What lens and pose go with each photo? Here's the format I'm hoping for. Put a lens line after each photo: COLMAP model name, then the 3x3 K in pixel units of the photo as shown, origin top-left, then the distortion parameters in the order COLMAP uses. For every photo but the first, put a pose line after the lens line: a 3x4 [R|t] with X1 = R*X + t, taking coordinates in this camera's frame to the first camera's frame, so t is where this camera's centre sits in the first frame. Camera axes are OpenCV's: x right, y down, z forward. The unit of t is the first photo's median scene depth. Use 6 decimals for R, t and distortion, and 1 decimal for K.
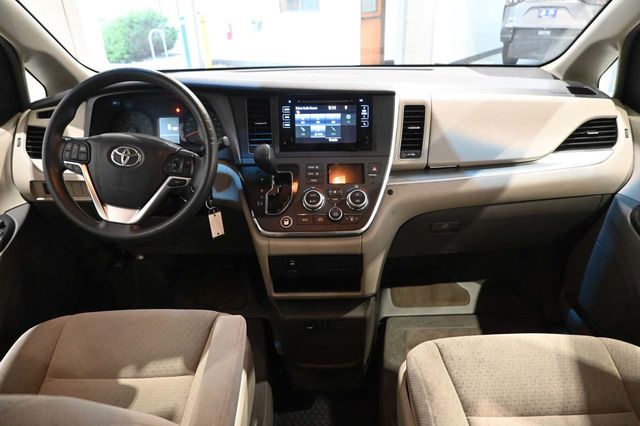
lens RADIAL K [[434.7, 0, 323.7], [0, 434.7, 211.4], [0, 0, 1]] dist [-0.001598, 0.001986]
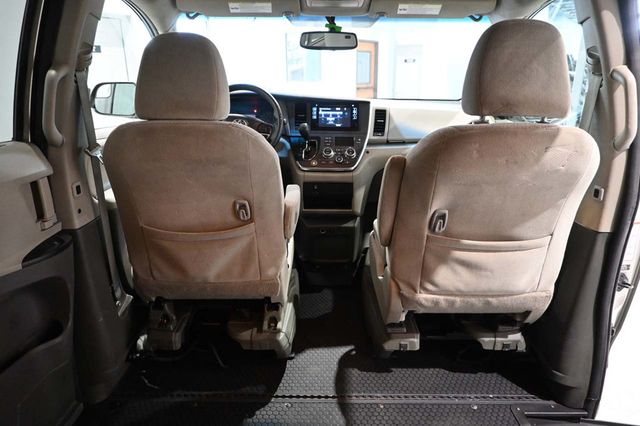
lens RADIAL K [[434.7, 0, 318.1], [0, 434.7, 213.9], [0, 0, 1]] dist [-0.001598, 0.001986]
pose [[0.999750, 0.022193, -0.002893, -0.054279], [-0.022377, 0.988988, -0.146293, 0.514669], [-0.000385, 0.146321, 0.989237, -0.863275]]
